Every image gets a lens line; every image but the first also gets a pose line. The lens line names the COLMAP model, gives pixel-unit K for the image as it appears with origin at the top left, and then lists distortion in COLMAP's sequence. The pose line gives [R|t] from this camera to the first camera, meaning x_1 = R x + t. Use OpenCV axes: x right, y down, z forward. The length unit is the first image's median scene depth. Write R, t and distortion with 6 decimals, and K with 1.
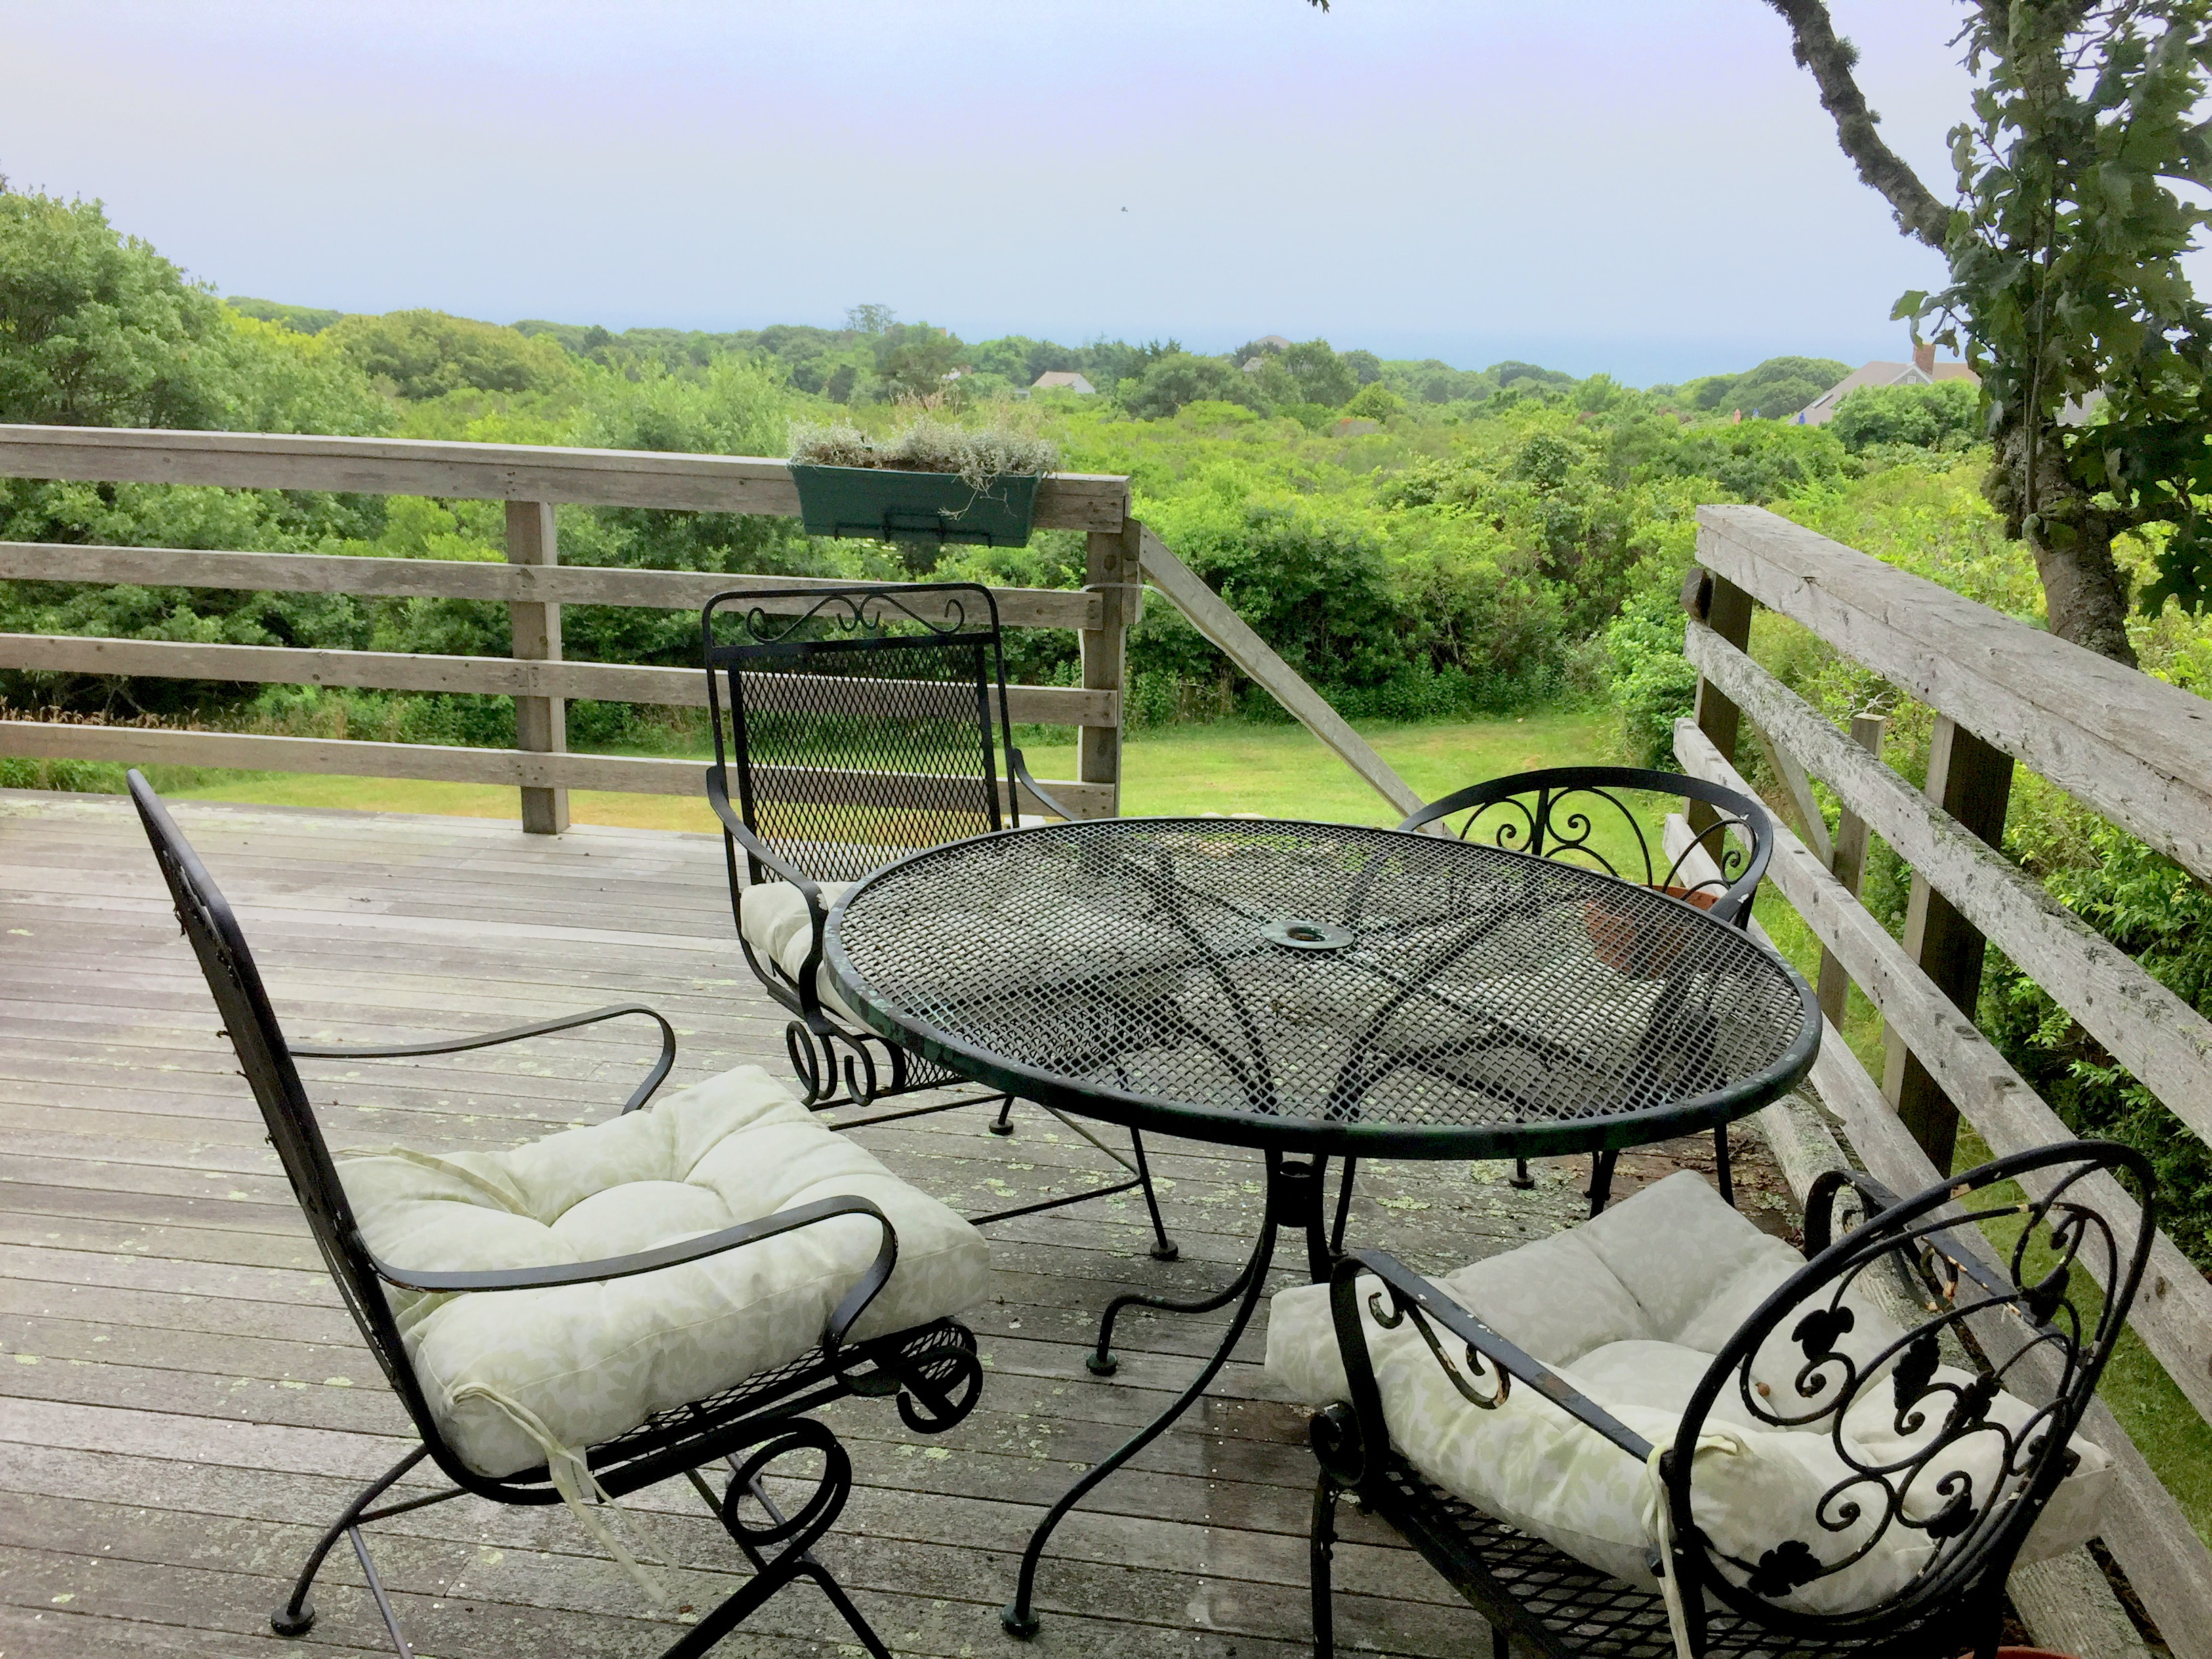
lens RADIAL K [[1860.2, 0, 1106.0], [0, 1860.2, 829.5], [0, 0, 1]] dist [0.051502, -0.002737]
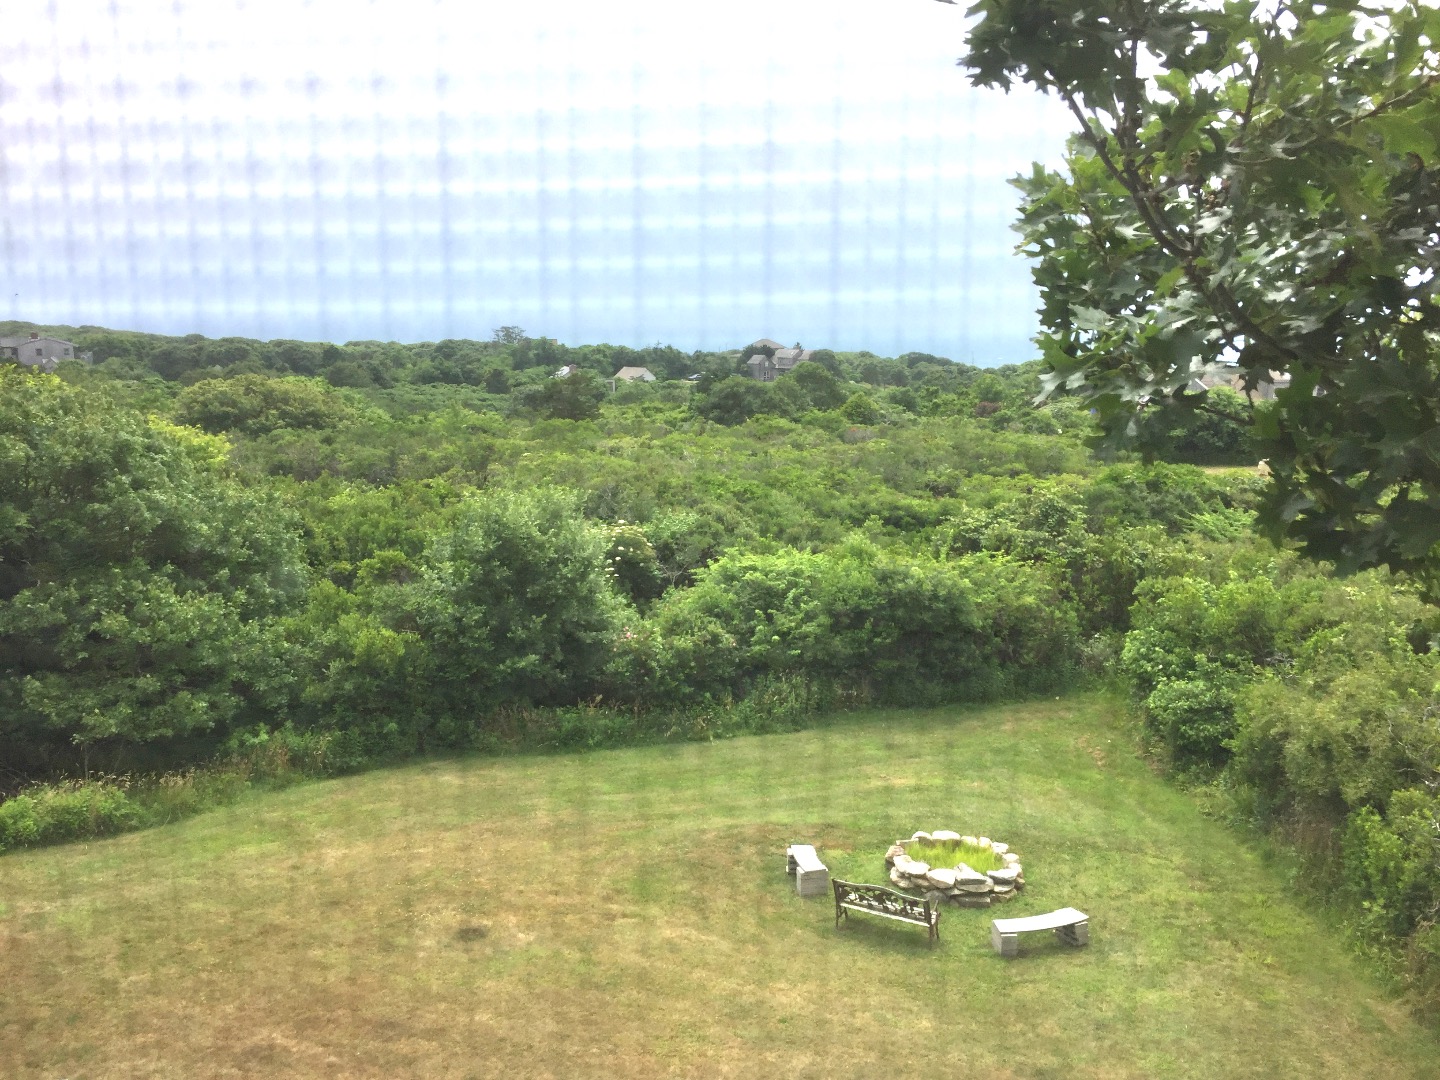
lens RADIAL K [[1203.1, 0, 713.2], [0, 1203.1, 533.5], [0, 0, 1]] dist [0.083080, -0.118744]
pose [[0.998286, -0.029507, 0.050542, -0.101772], [0.033926, 0.995459, -0.088939, -0.113350], [-0.047689, 0.090502, 0.994754, 0.025443]]
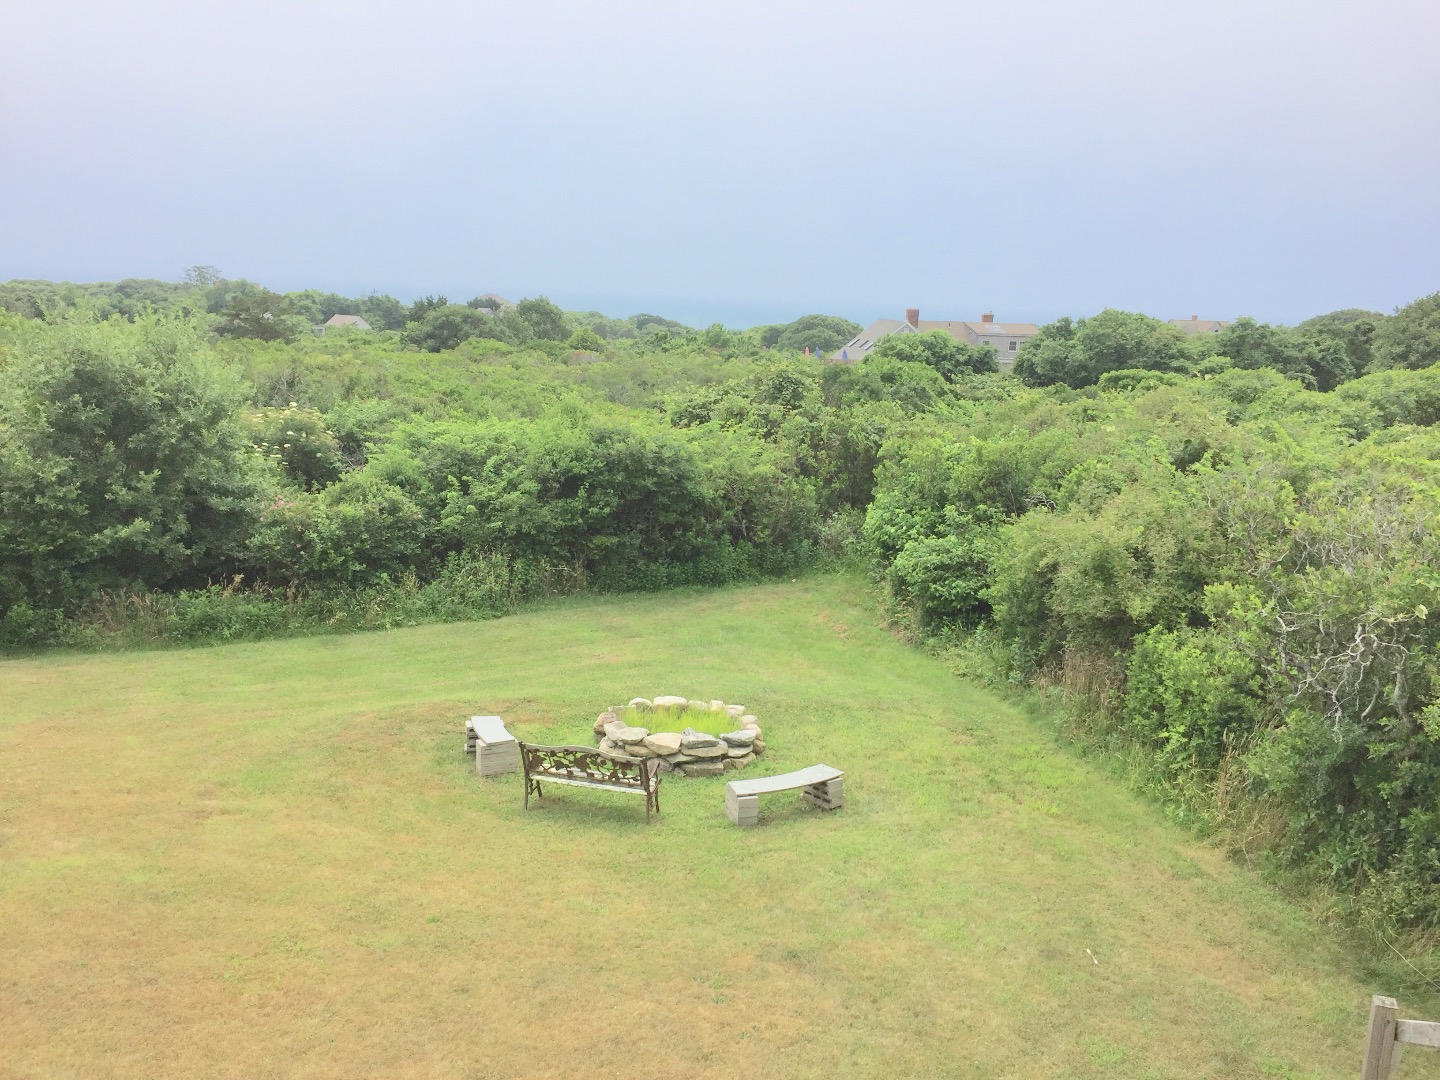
lens RADIAL K [[1203.1, 0, 713.2], [0, 1203.1, 533.5], [0, 0, 1]] dist [0.083080, -0.118744]
pose [[0.962683, -0.035944, 0.268233, -0.067679], [0.052896, 0.997015, -0.056238, -0.046369], [-0.265411, 0.068328, 0.961711, 0.171944]]
